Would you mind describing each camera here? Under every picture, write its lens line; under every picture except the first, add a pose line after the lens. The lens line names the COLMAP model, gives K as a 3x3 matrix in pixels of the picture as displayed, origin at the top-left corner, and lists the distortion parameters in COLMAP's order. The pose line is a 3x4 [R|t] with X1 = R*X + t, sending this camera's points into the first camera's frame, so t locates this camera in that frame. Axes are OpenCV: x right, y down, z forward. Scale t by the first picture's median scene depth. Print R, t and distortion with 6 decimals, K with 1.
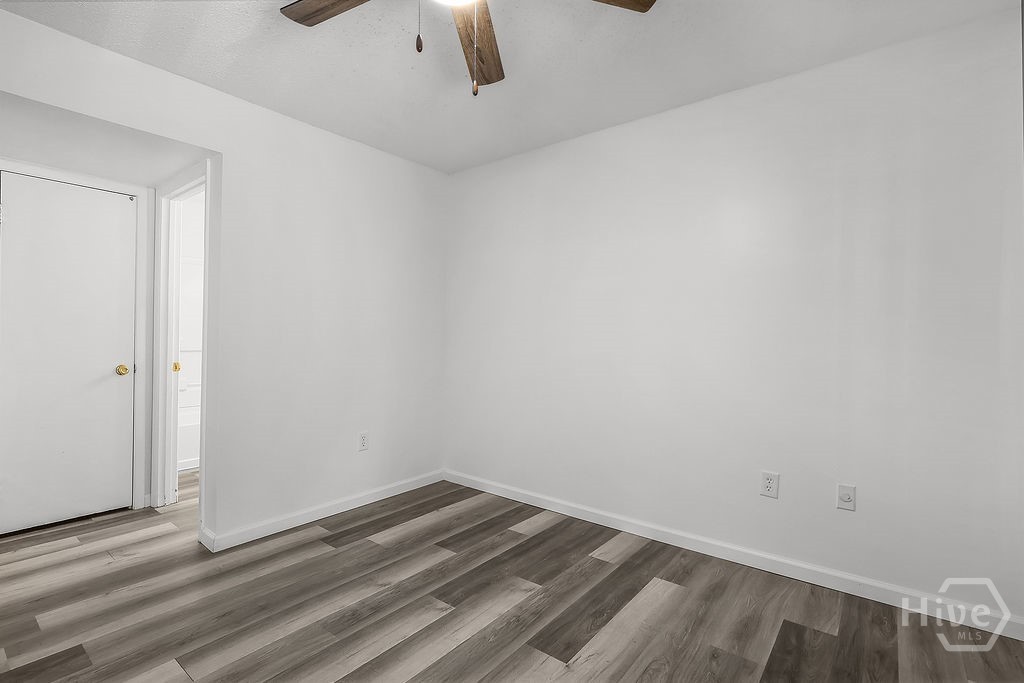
lens RADIAL K [[481.7, 0, 510.1], [0, 481.7, 338.1], [0, 0, 1]] dist [0.003791, 0.000148]
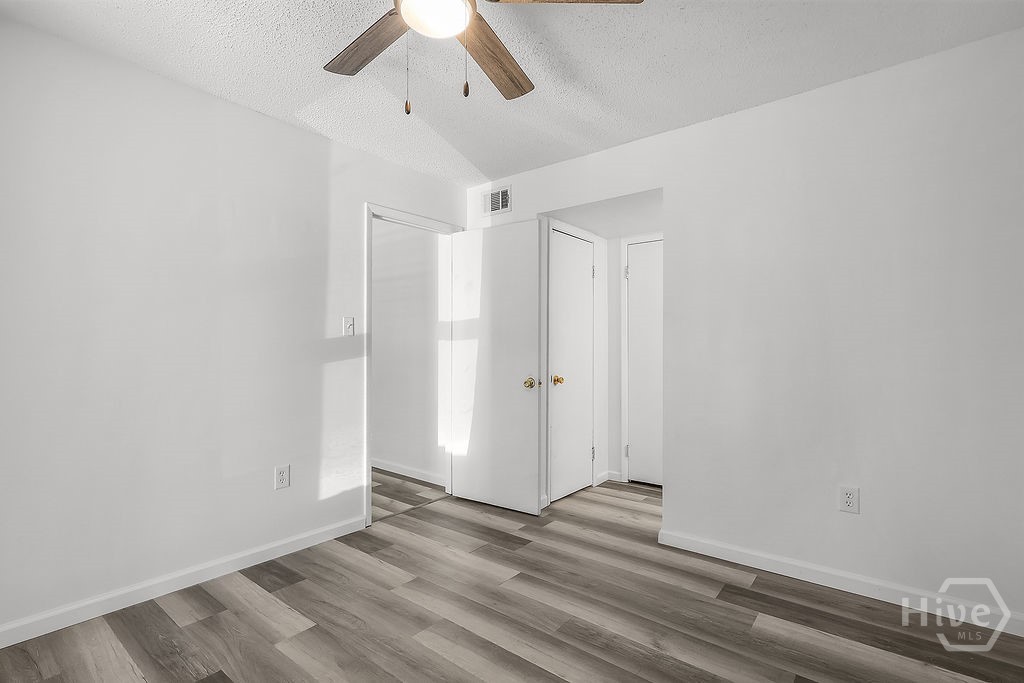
lens RADIAL K [[481.7, 0, 504.3], [0, 481.7, 339.1], [0, 0, 1]] dist [0.003791, 0.000148]
pose [[-0.007751, -0.027882, -0.999581, 0.544684], [-0.003826, 0.999605, -0.027853, 0.004679], [0.999963, 0.003608, -0.007855, 0.679759]]
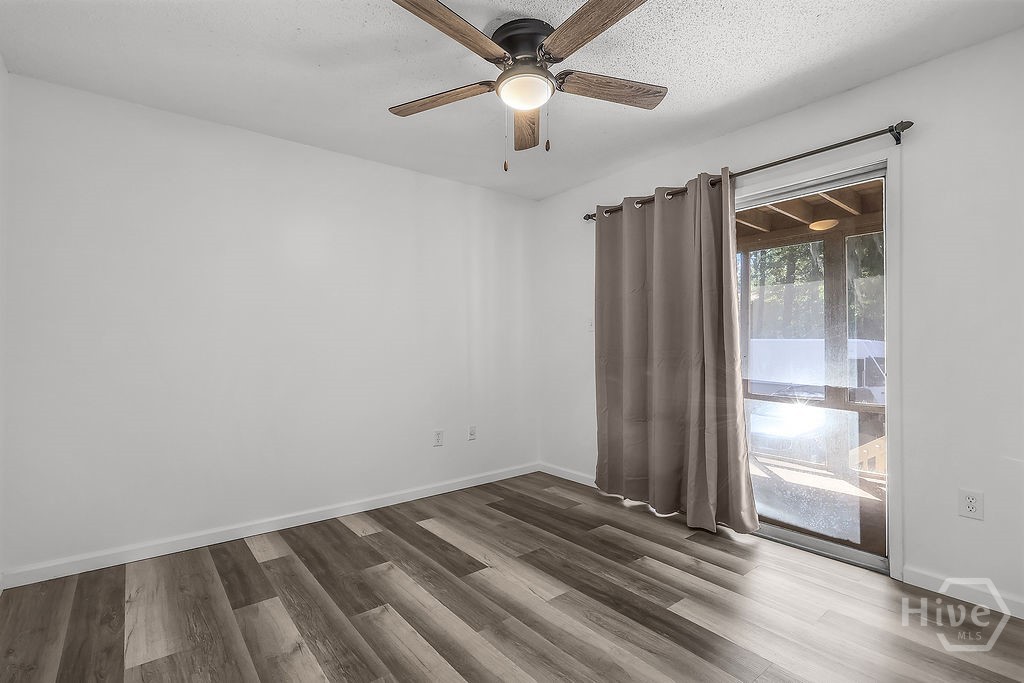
lens RADIAL K [[481.7, 0, 516.6], [0, 481.7, 341.8], [0, 0, 1]] dist [0.003791, 0.000148]
pose [[0.210860, -0.002971, 0.977512, -0.901764], [0.004221, 0.999989, 0.002129, -0.004057], [-0.977507, 0.003677, 0.210870, 0.428376]]
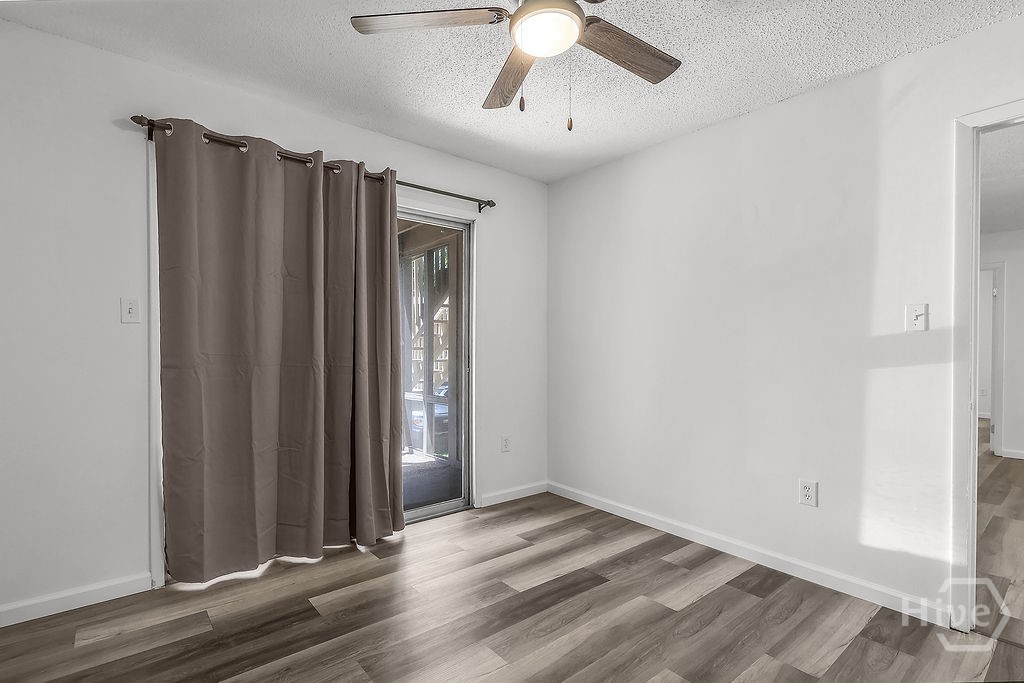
lens RADIAL K [[481.7, 0, 509.5], [0, 481.7, 351.3], [0, 0, 1]] dist [0.003791, 0.000148]
pose [[-0.978665, -0.017182, 0.204741, -0.168993], [-0.016491, 0.999851, 0.005080, 0.005501], [-0.204798, 0.001595, -0.978803, 1.263953]]
